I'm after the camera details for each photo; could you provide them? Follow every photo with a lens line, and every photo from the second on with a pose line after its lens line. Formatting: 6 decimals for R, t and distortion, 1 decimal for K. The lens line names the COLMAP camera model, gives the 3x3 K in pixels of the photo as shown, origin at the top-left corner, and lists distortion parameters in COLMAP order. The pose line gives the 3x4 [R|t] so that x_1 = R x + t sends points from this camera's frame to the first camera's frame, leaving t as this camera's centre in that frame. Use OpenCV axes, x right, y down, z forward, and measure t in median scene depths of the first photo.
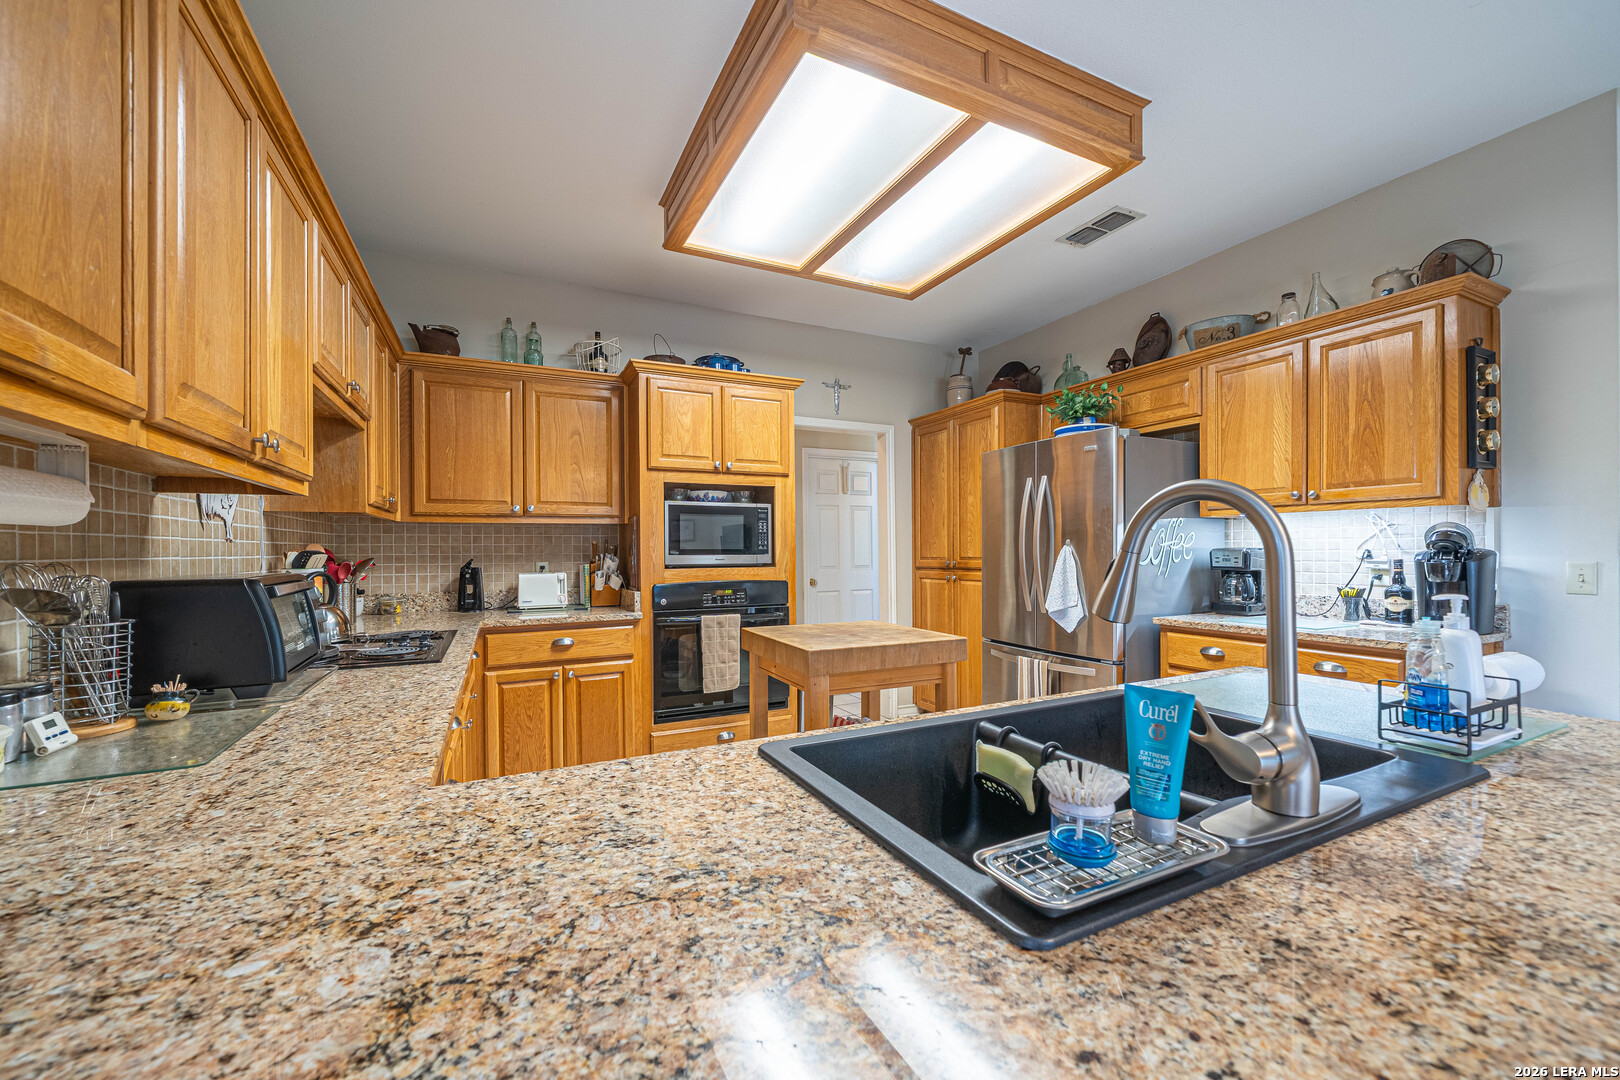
lens RADIAL K [[638.8, 0, 813.6], [0, 638.8, 544.3], [0, 0, 1]] dist [-0.000551, -0.000328]
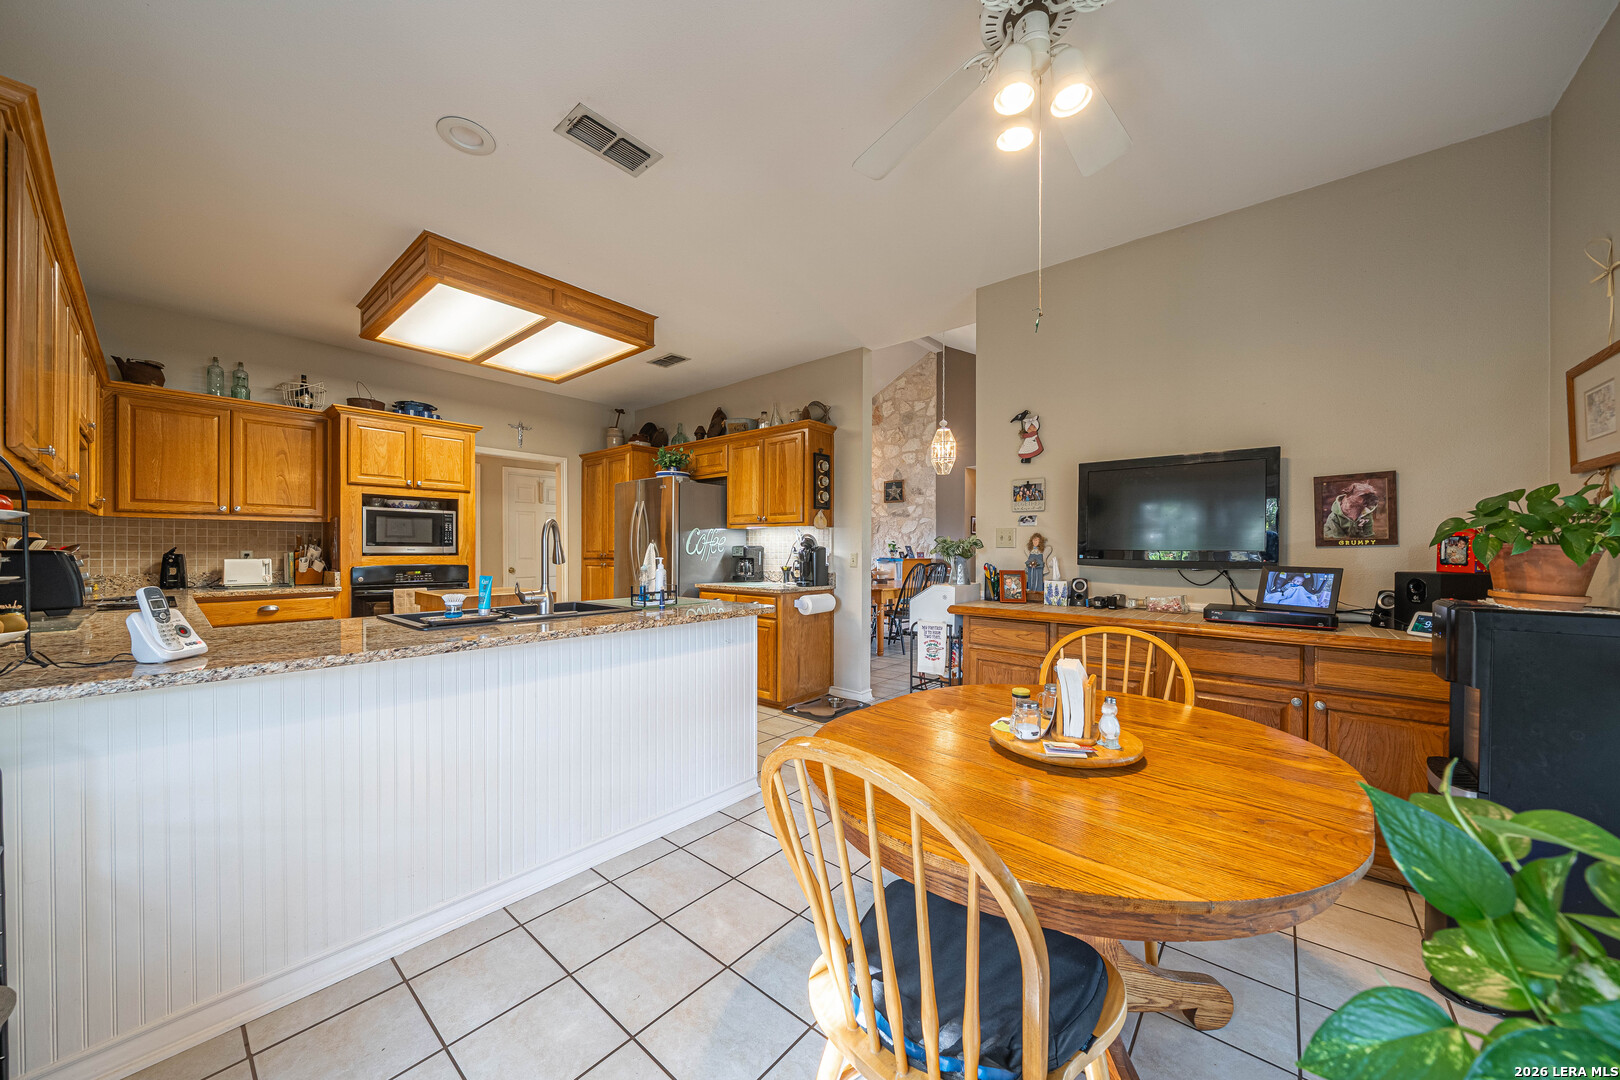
lens RADIAL K [[563.5, 0, 808.0], [0, 563.5, 548.6], [0, 0, 1]] dist [-0.005815, 0.000082]
pose [[0.919546, 0.010828, 0.392832, 0.179199], [-0.013283, 0.999906, 0.003532, 0.005374], [-0.392757, -0.008466, 0.919603, -0.506394]]
